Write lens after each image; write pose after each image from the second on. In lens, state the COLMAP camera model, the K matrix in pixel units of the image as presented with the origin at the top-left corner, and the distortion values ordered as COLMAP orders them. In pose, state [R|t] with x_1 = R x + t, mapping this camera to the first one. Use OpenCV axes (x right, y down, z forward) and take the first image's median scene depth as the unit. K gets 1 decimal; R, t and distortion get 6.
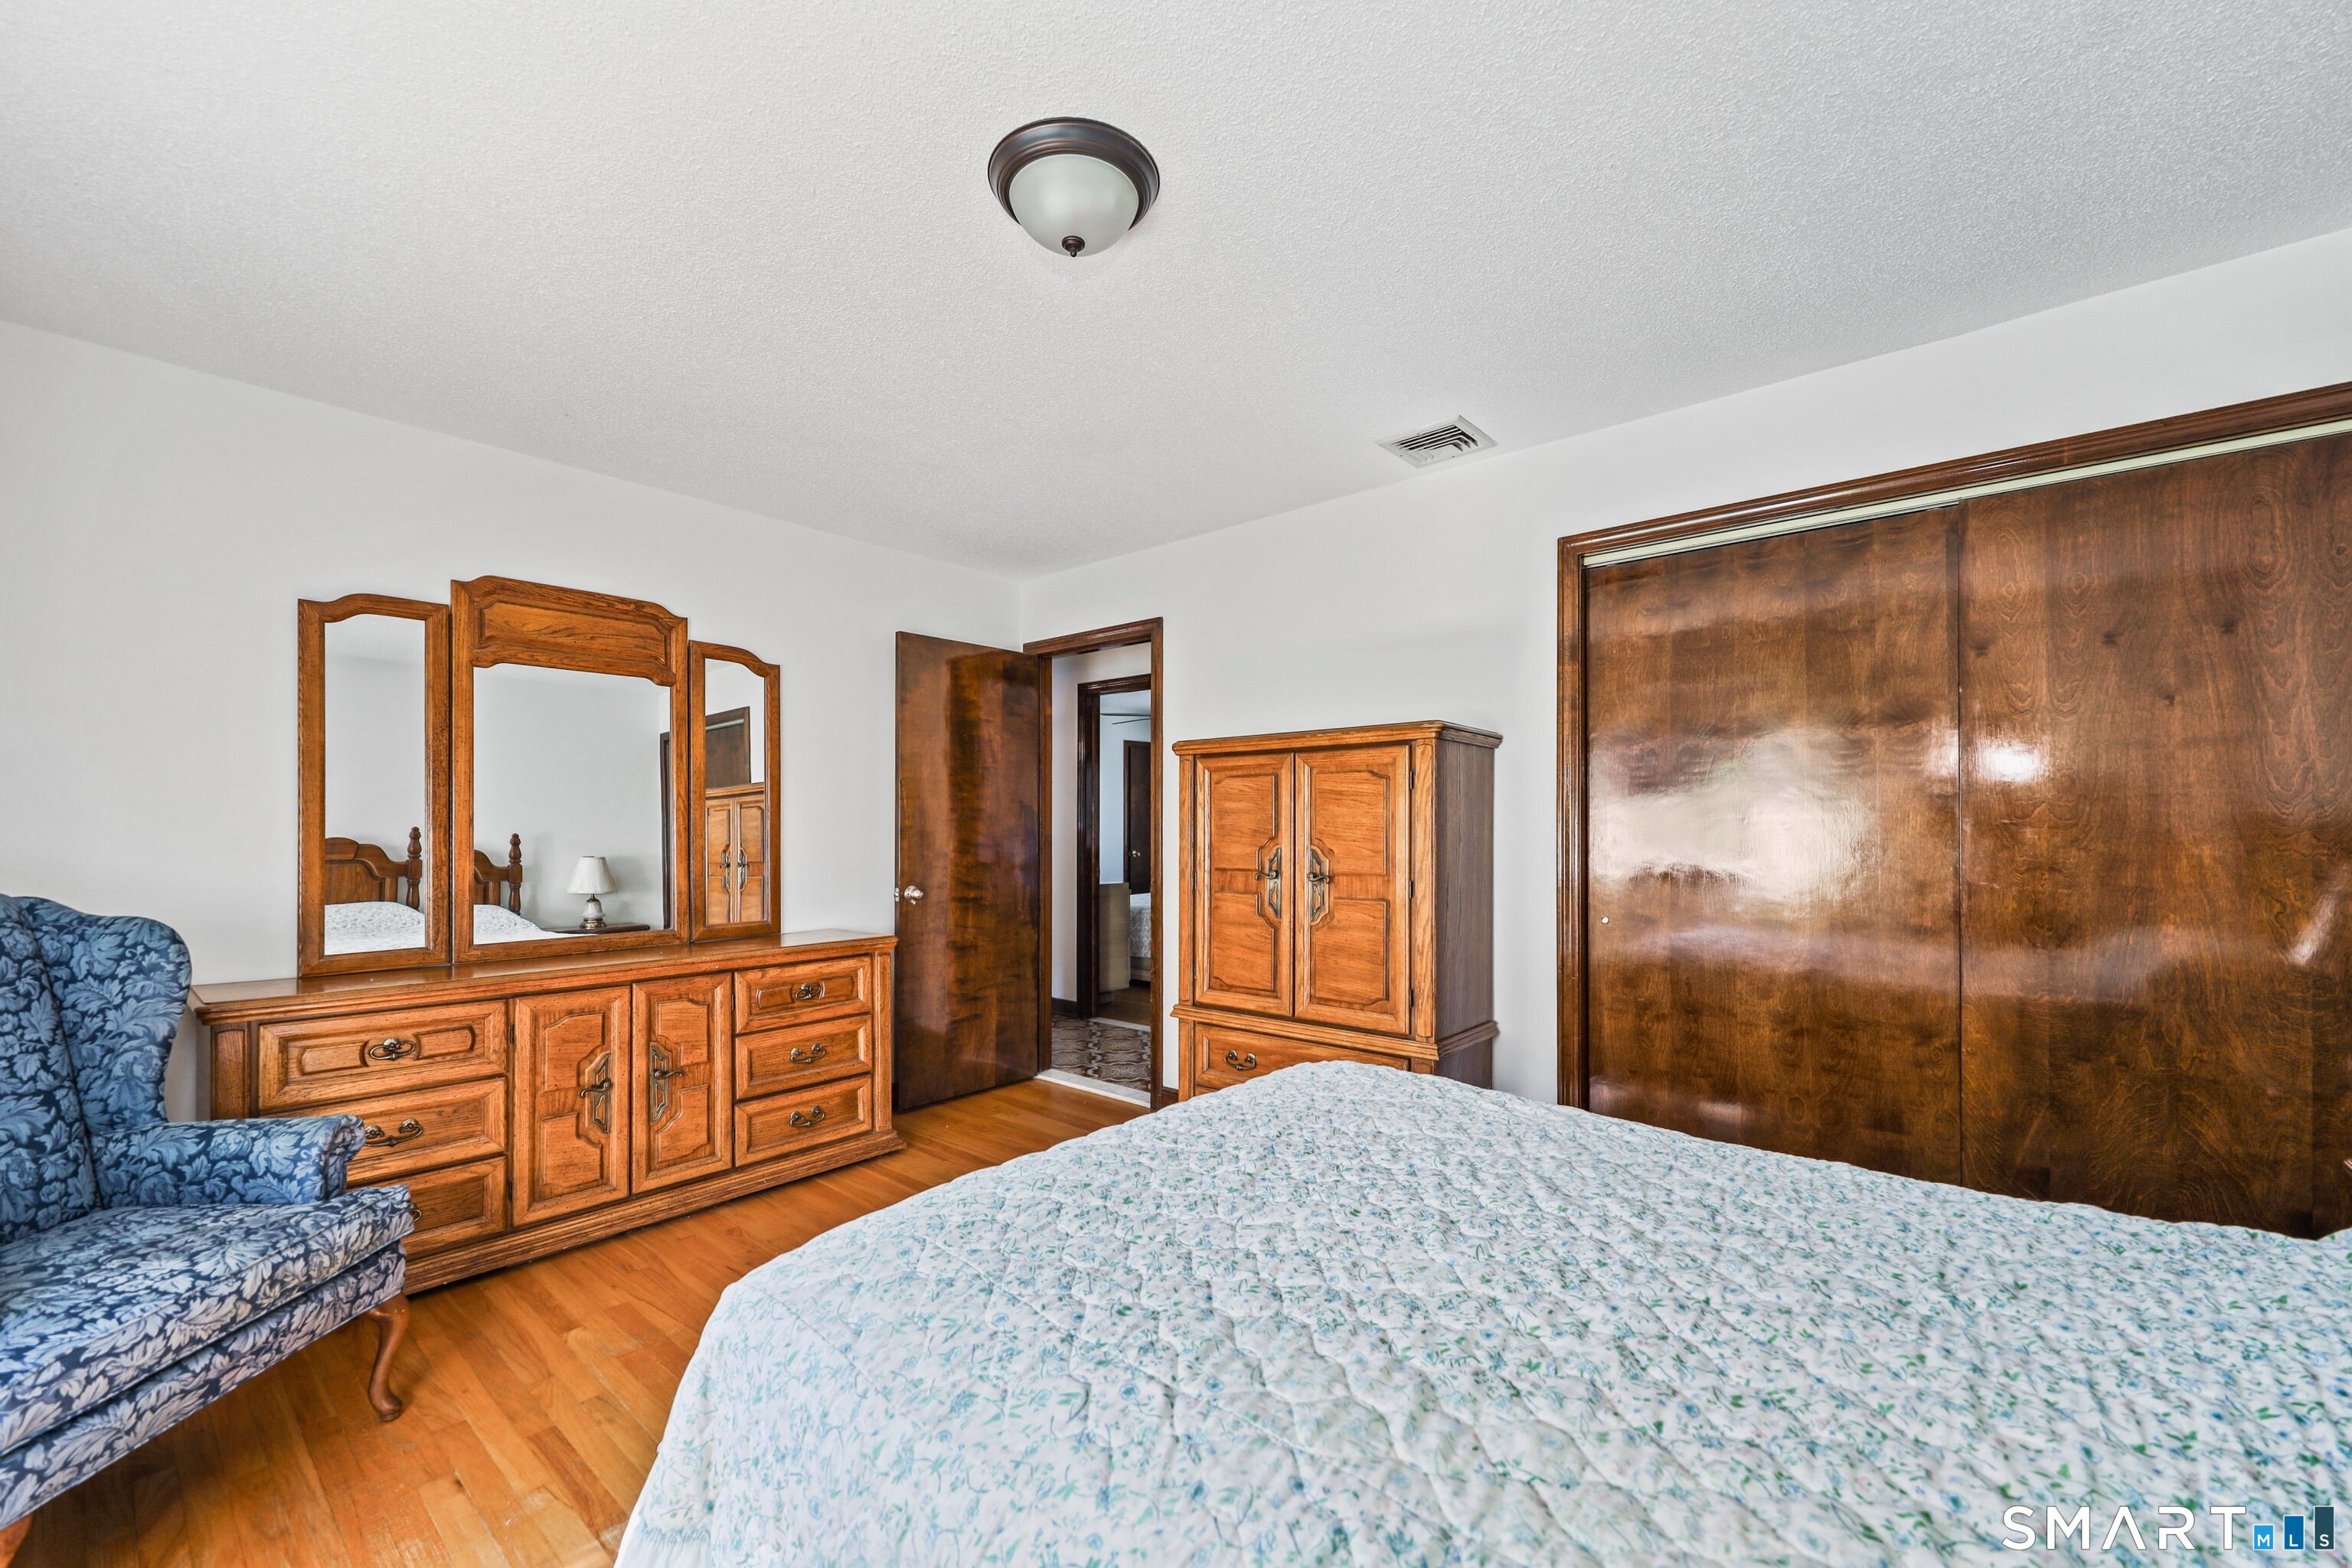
lens RADIAL K [[922.4, 0, 1118.8], [0, 922.4, 831.1], [0, 0, 1]] dist [-0.000694, 0.000063]
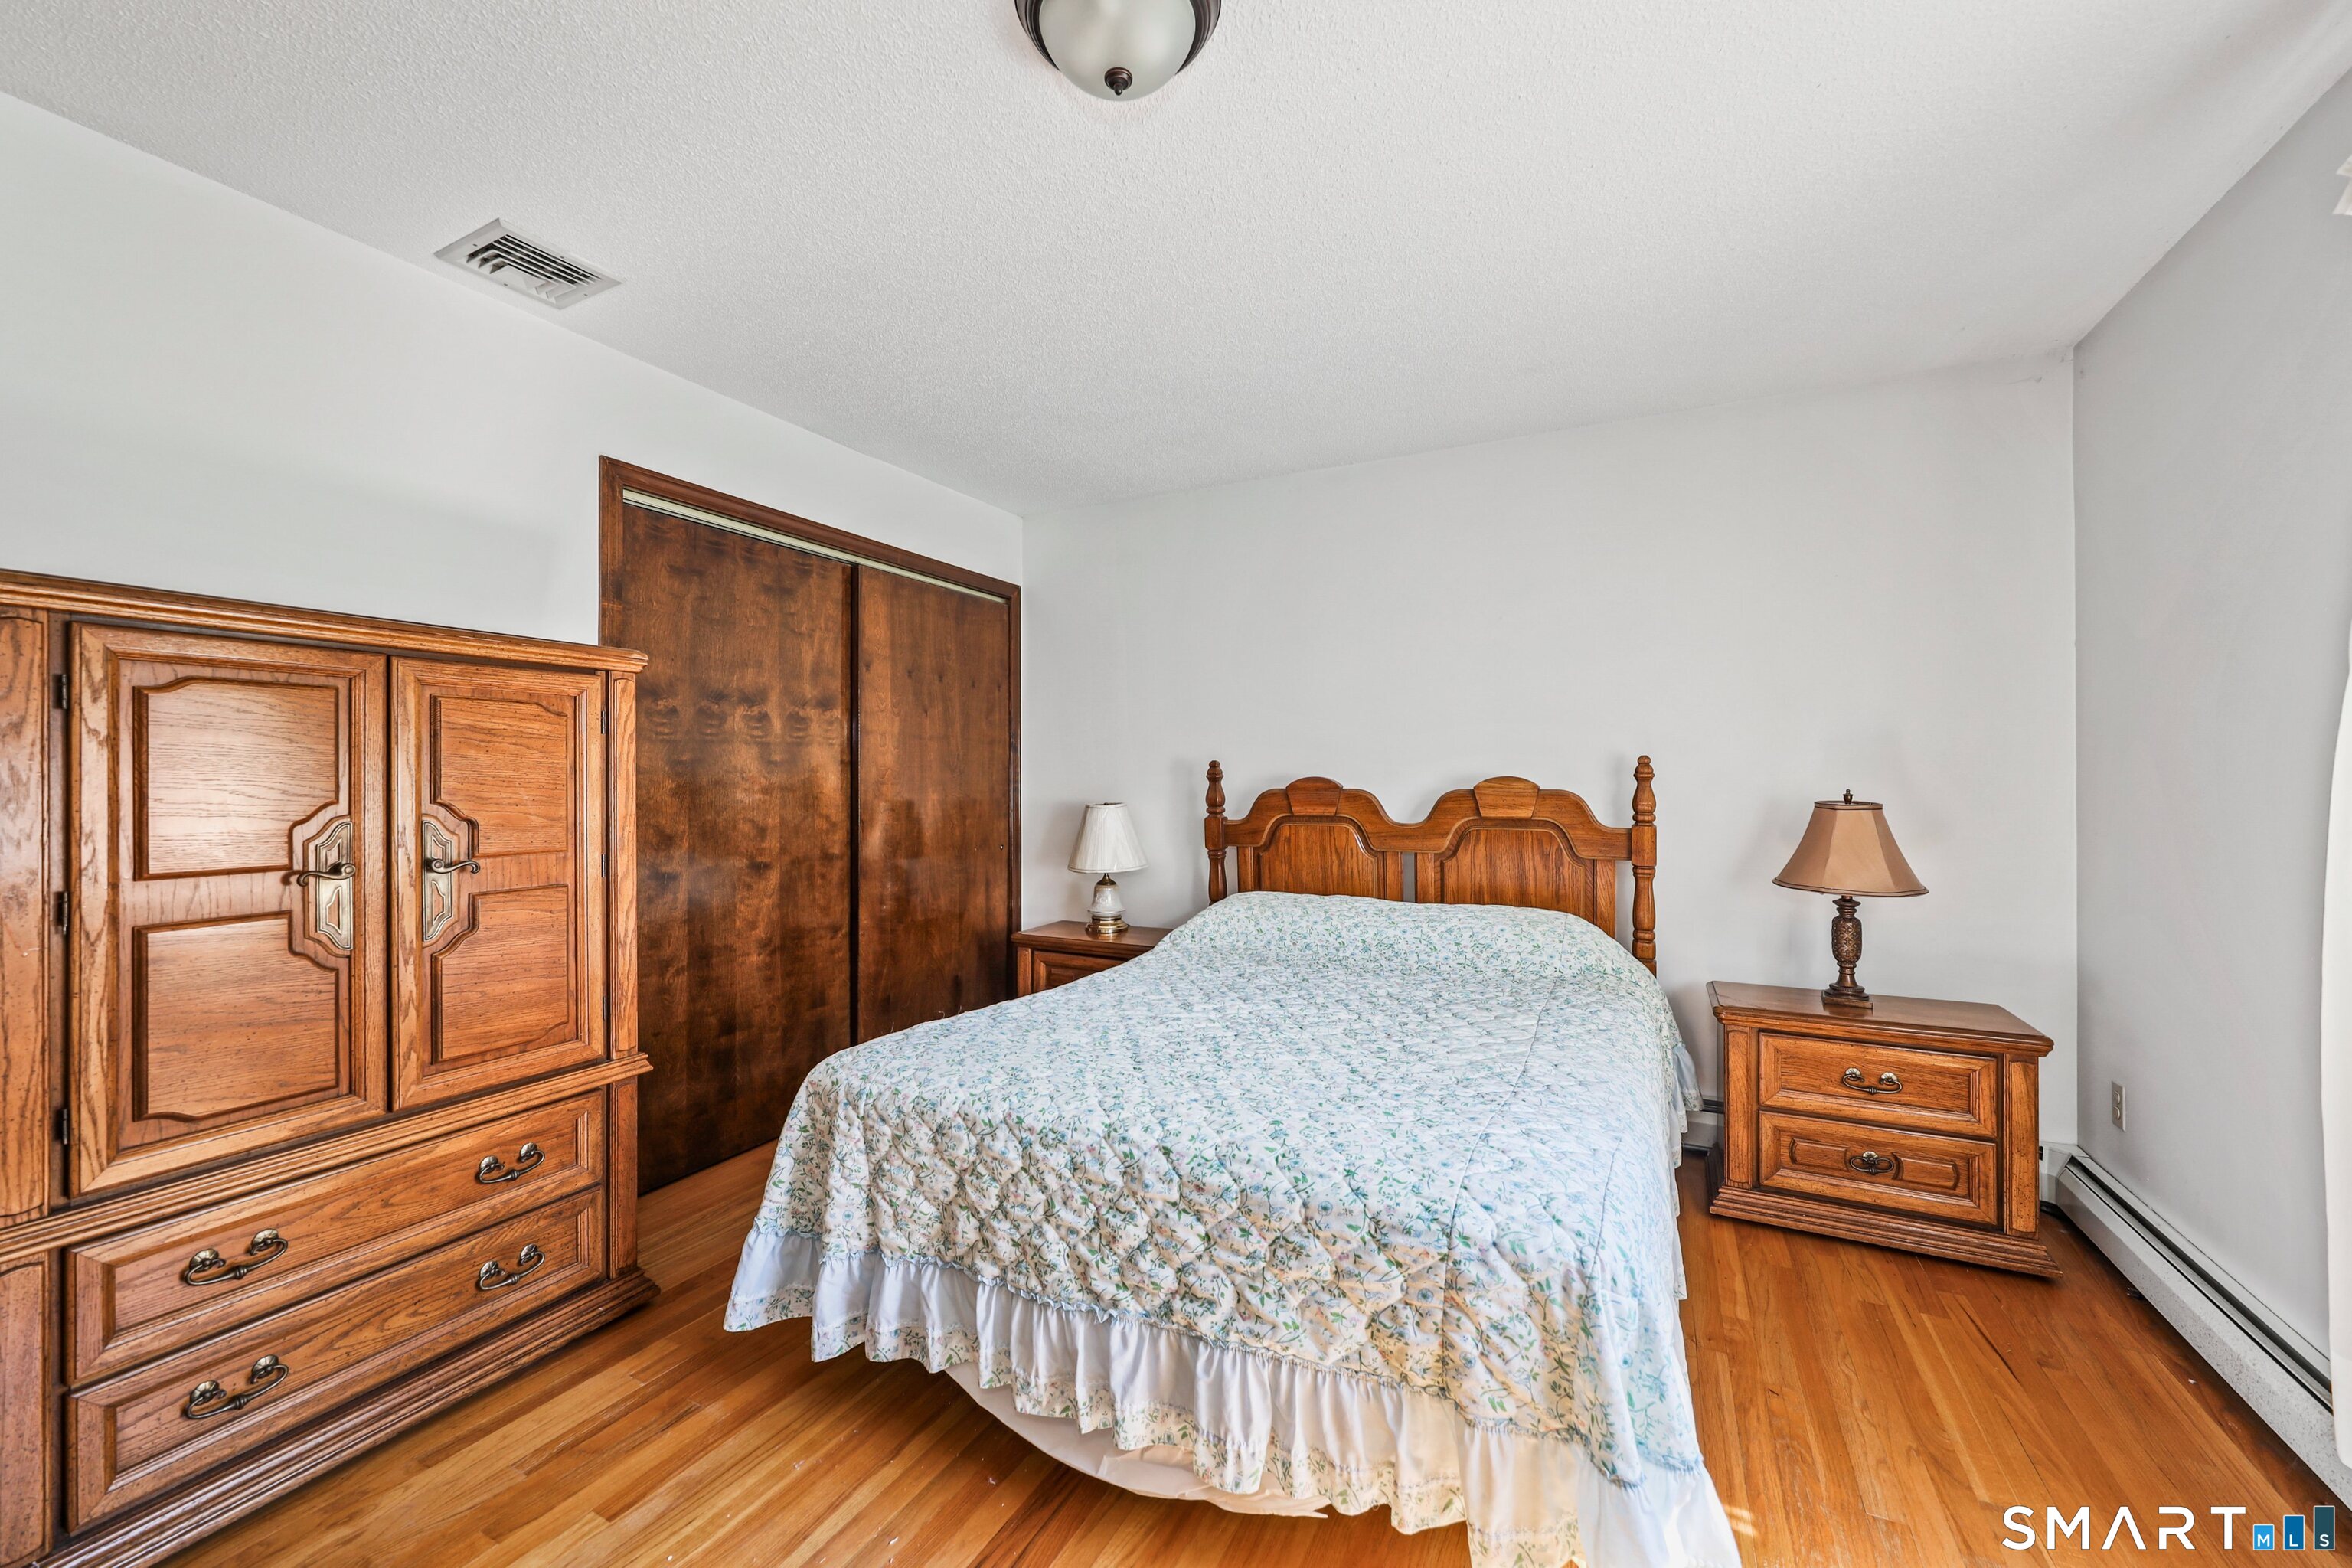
lens RADIAL K [[922.4, 0, 1166.5], [0, 922.4, 782.5], [0, 0, 1]] dist [-0.000694, 0.000063]
pose [[-0.241879, -0.000200, 0.970306, -0.516140], [0.001393, 0.999999, 0.000553, -0.005478], [-0.970305, 0.001486, -0.241878, 0.703592]]
